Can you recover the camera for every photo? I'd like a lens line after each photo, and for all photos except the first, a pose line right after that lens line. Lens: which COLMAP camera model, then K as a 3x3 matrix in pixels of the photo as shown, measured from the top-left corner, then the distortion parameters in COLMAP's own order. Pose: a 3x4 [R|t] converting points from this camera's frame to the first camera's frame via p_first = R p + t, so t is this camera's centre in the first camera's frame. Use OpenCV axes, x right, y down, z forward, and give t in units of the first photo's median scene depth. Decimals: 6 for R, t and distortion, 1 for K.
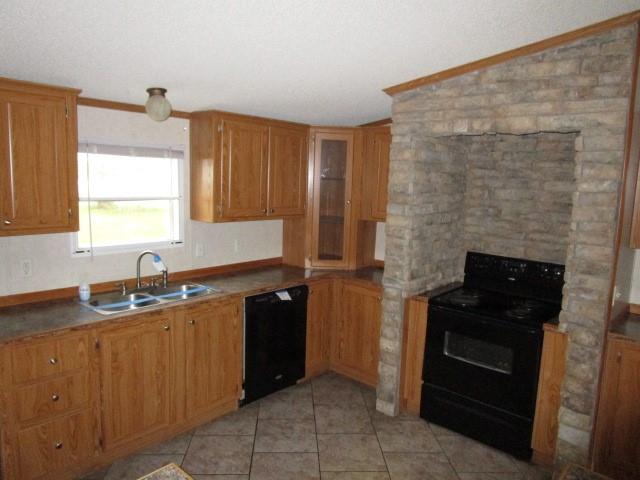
lens RADIAL K [[465.3, 0, 320.0], [0, 465.3, 240.0], [0, 0, 1]] dist [-0.007124, 0.002834]
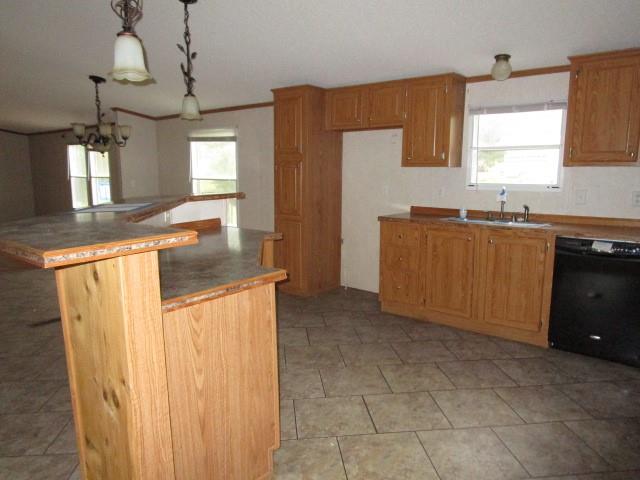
lens RADIAL K [[465.3, 0, 320.0], [0, 465.3, 240.0], [0, 0, 1]] dist [-0.007124, 0.002834]
pose [[0.044879, 0.117807, -0.992022, 0.849693], [-0.135808, 0.984523, 0.110773, 0.089904], [0.989718, 0.129753, 0.060184, 0.440982]]
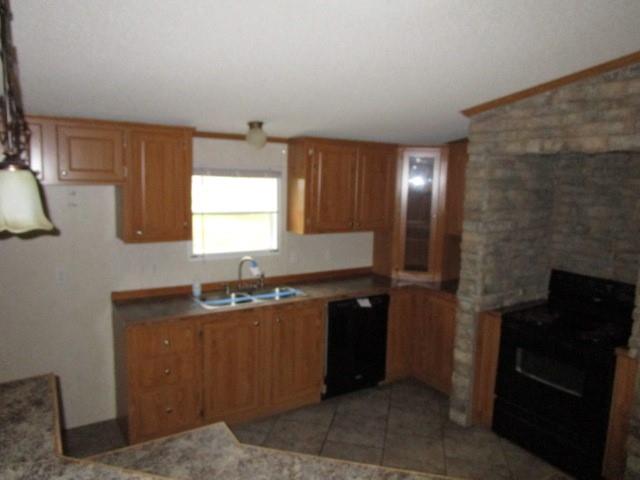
lens RADIAL K [[465.3, 0, 320.0], [0, 465.3, 240.0], [0, 0, 1]] dist [-0.007124, 0.002834]
pose [[0.963232, 0.026070, -0.267404, 0.119275], [-0.029210, 0.999543, -0.007769, -0.016626], [0.267079, 0.015294, 0.963553, -0.087176]]
